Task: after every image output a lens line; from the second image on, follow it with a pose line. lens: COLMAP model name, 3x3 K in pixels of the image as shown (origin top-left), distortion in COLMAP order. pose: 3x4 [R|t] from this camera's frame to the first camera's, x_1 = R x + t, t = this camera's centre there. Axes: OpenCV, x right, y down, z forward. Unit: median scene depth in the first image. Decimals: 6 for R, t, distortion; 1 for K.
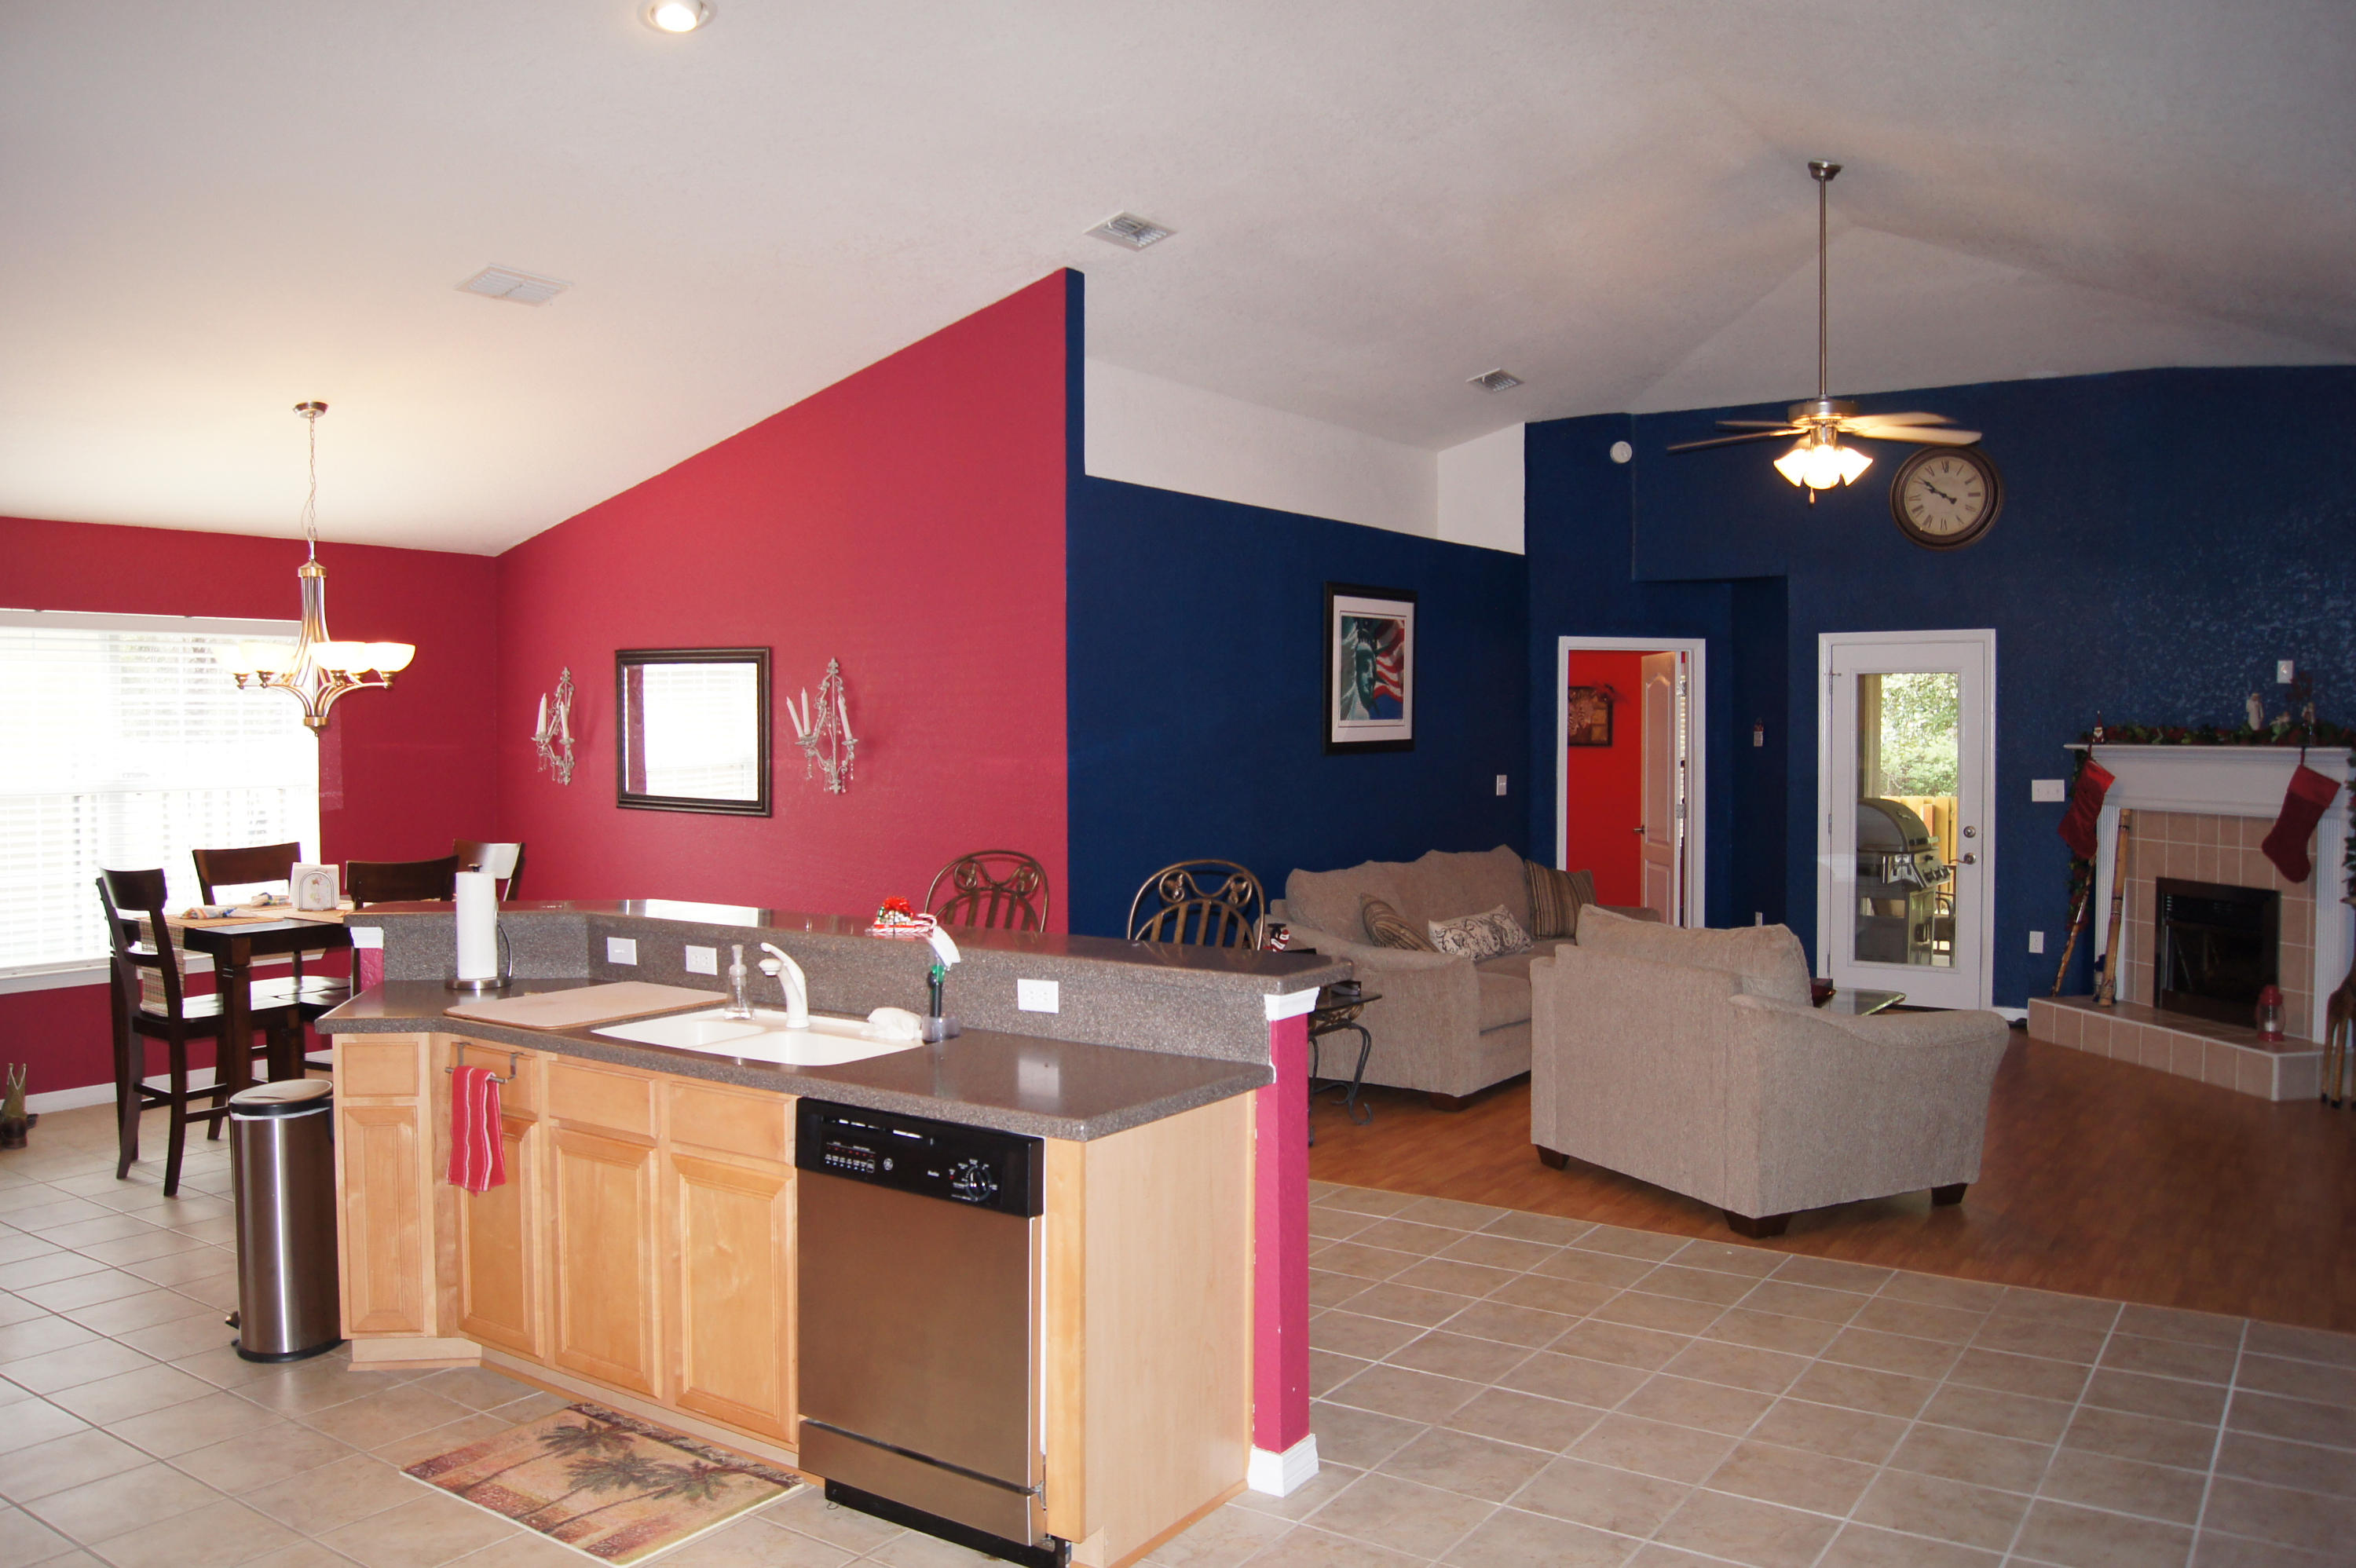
lens RADIAL K [[1796.6, 0, 1145.2], [0, 1796.6, 771.9], [0, 0, 1]] dist [-0.080533, 0.007439]
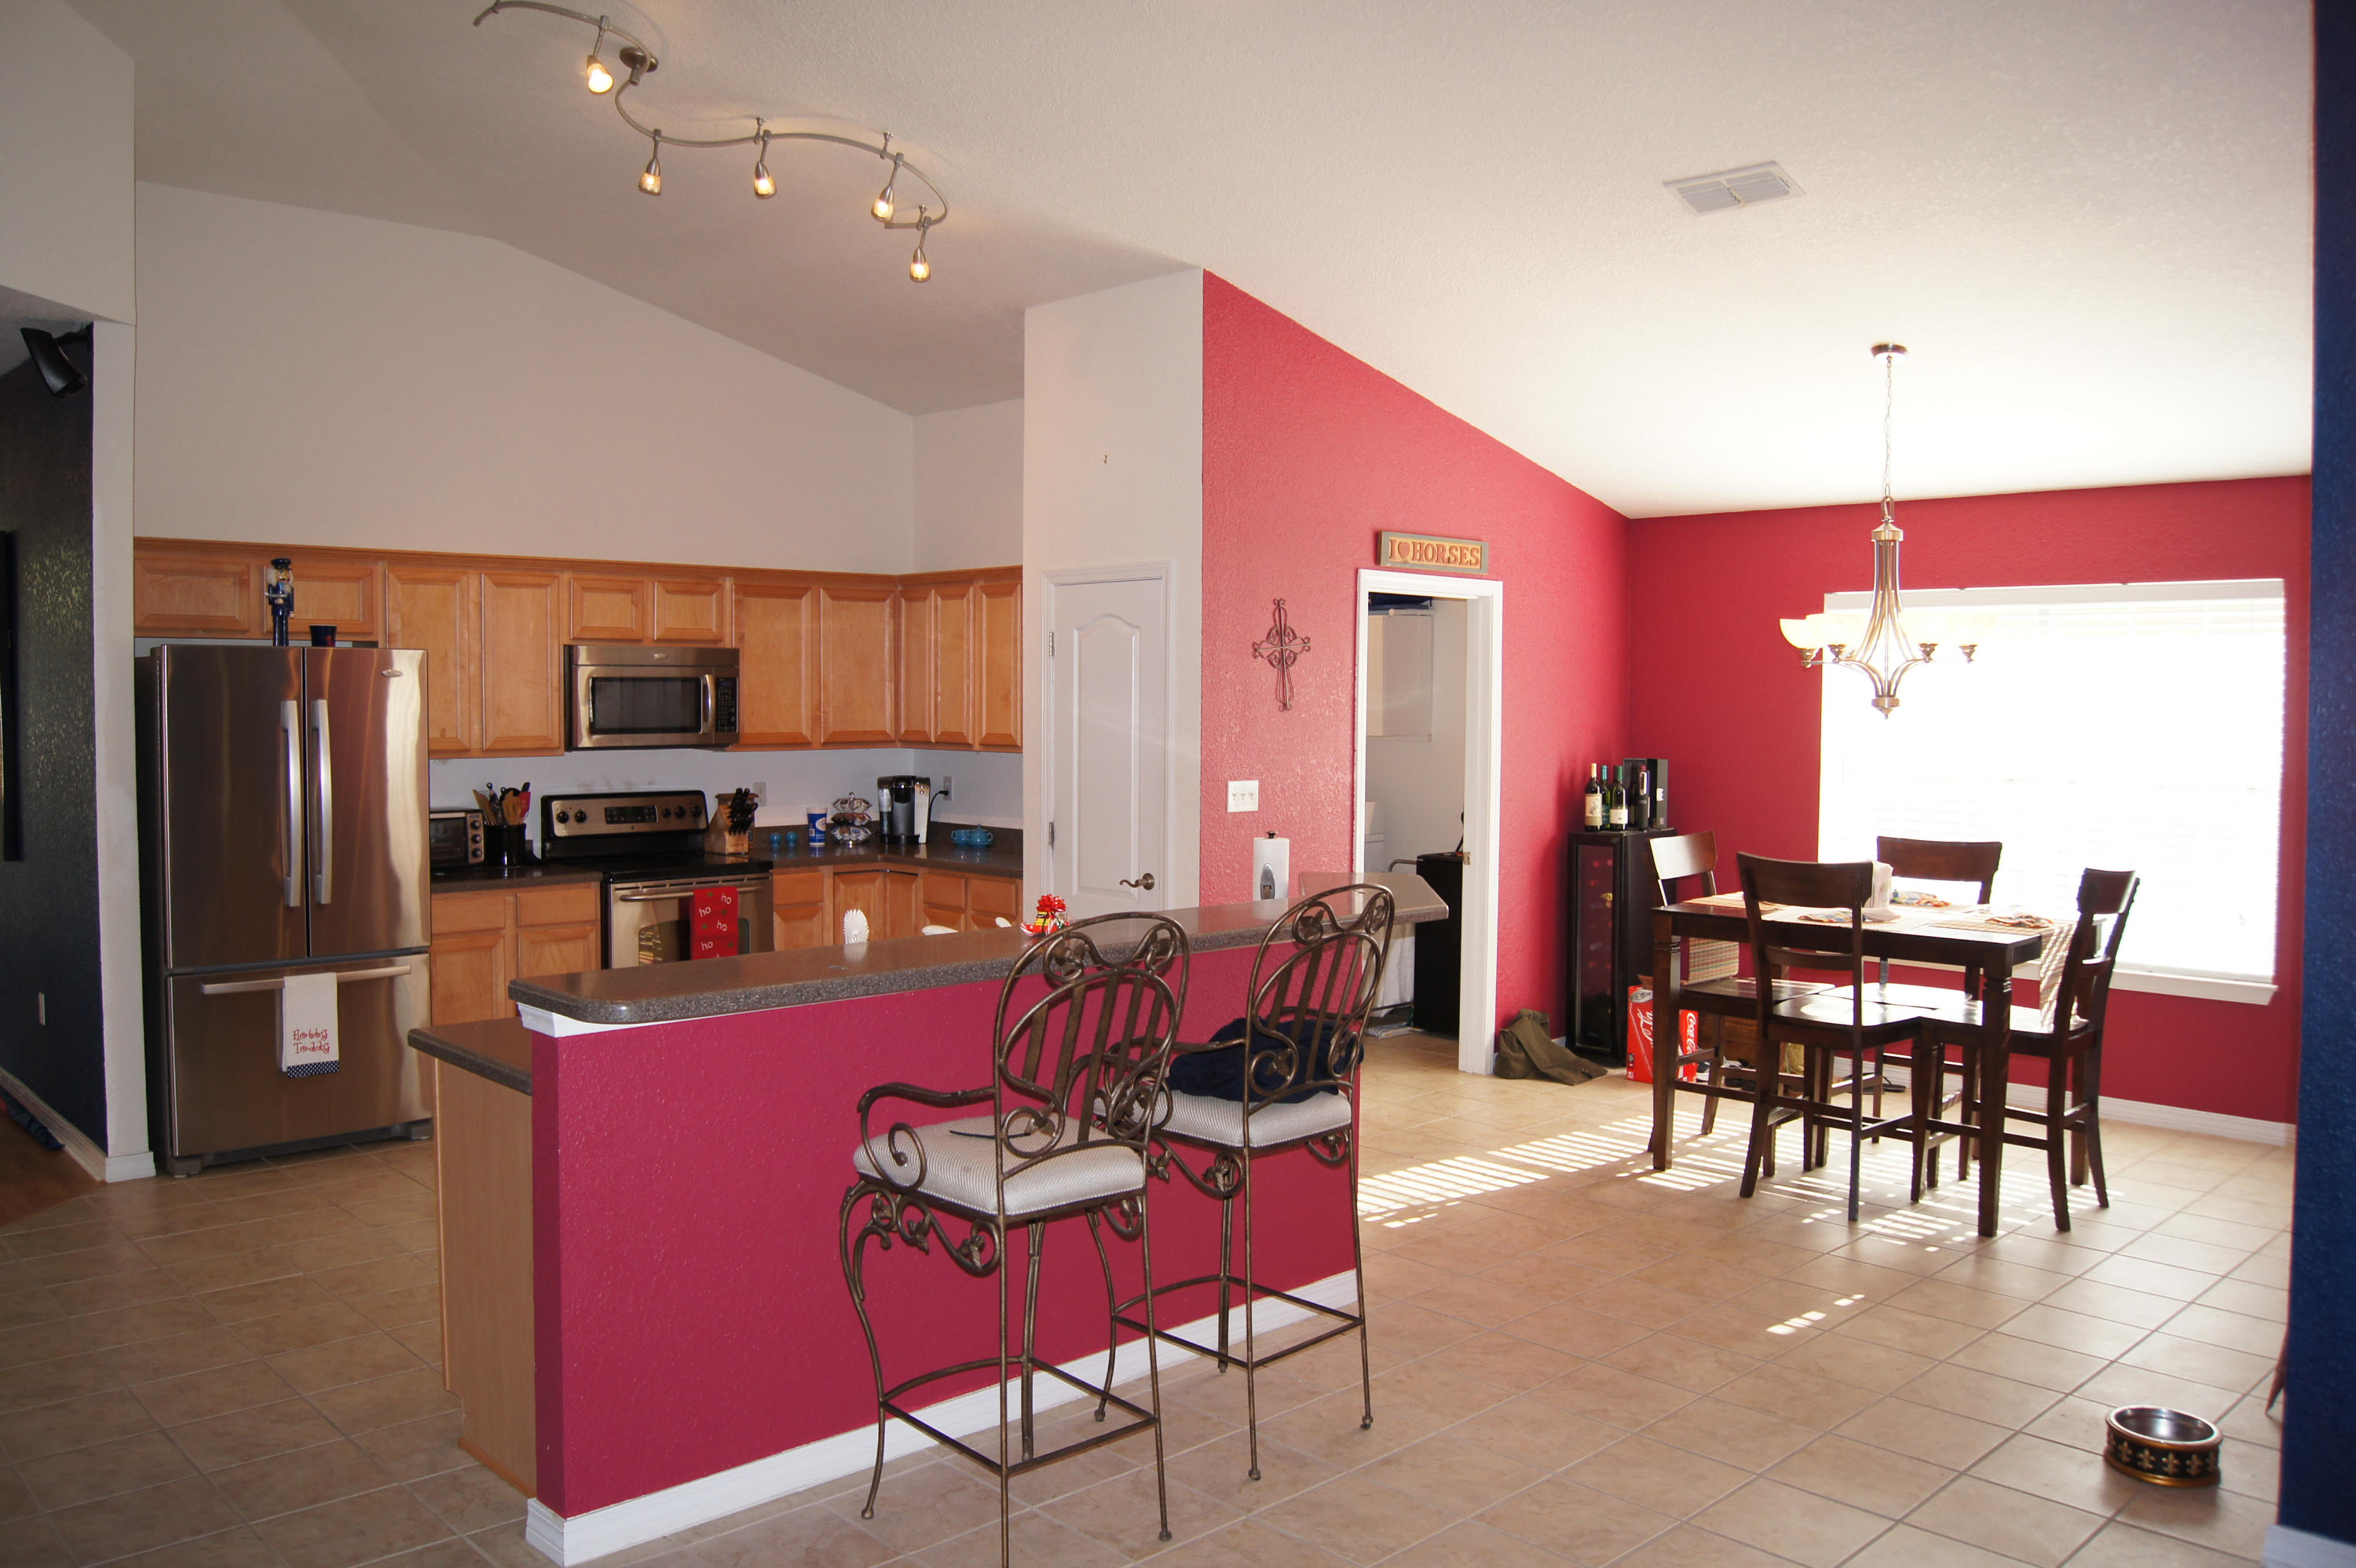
lens RADIAL K [[1796.6, 0, 1178.4], [0, 1796.6, 771.6], [0, 0, 1]] dist [-0.080533, 0.007439]
pose [[-0.204833, 0.047208, -0.977658, 0.671451], [-0.029594, 0.998081, 0.054395, -0.045405], [0.978349, 0.040075, -0.203043, 1.166455]]
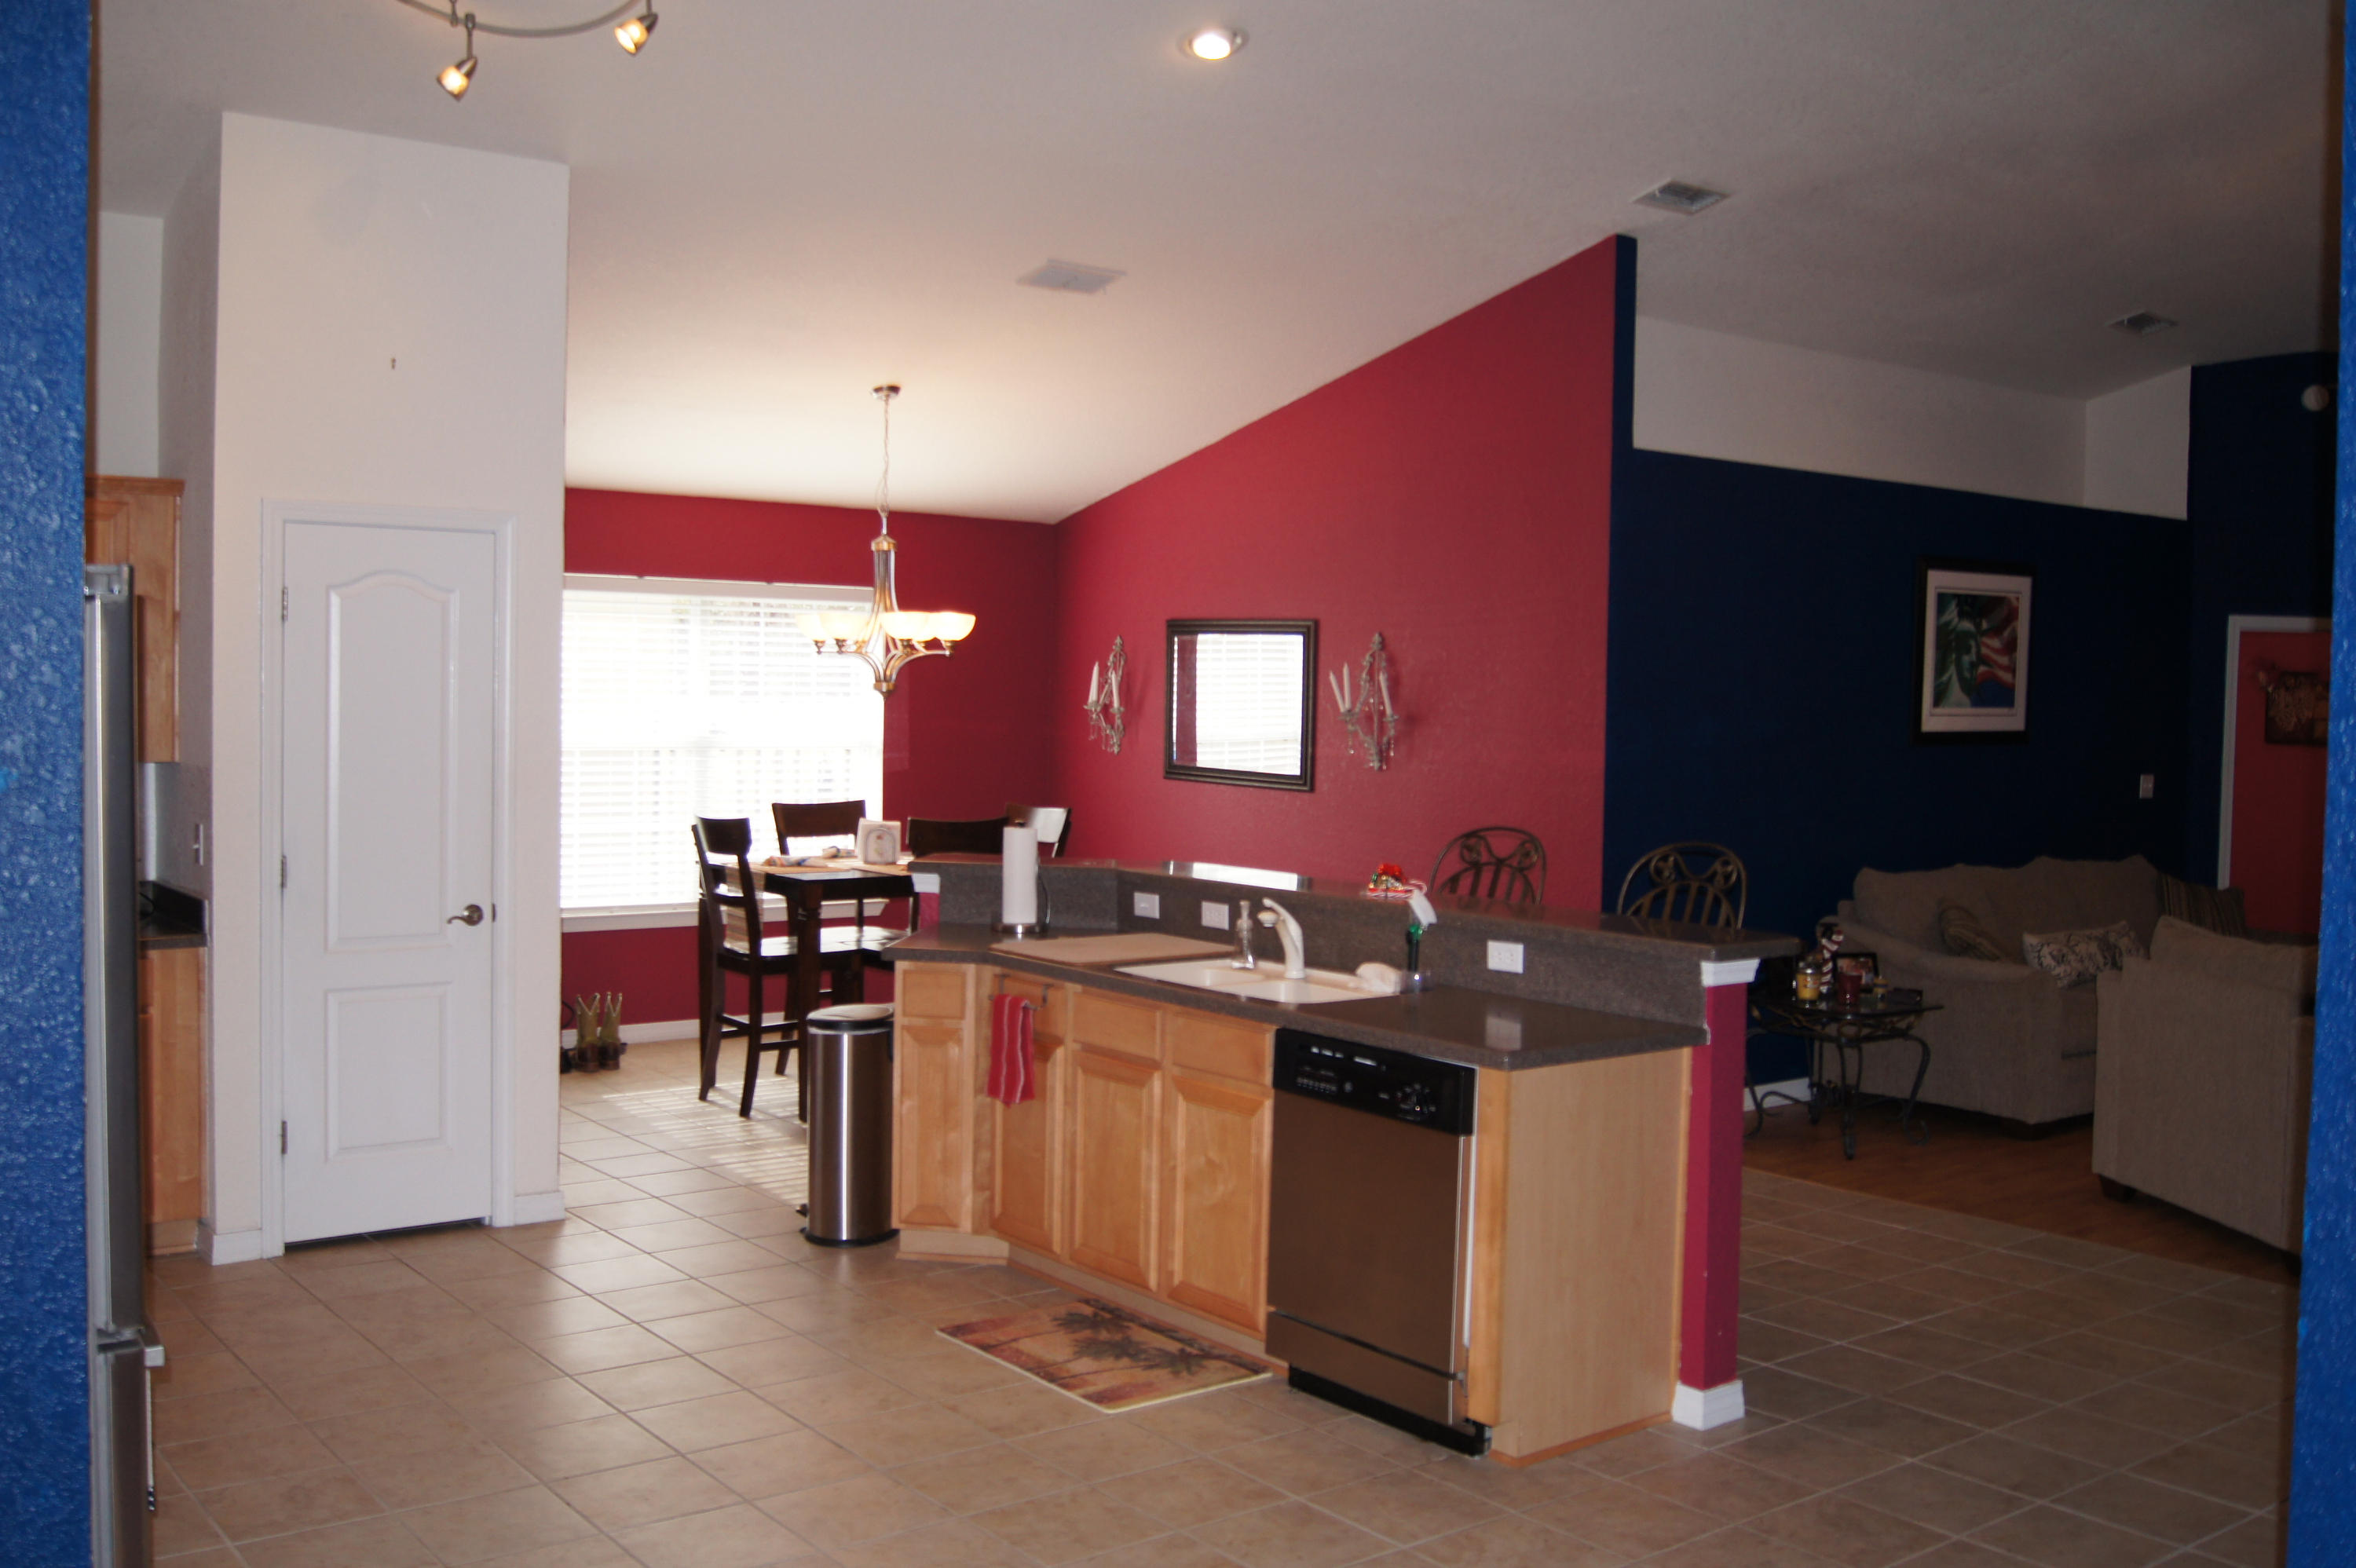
lens RADIAL K [[2107.3, 0, 1179.6], [0, 2107.3, 777.4], [0, 0, 1]] dist [-0.067226, 0.013683]
pose [[0.956928, 0.032564, -0.288493, 0.094610], [-0.029191, 0.999446, 0.015988, 0.001380], [0.288853, -0.006878, 0.957349, -0.226176]]
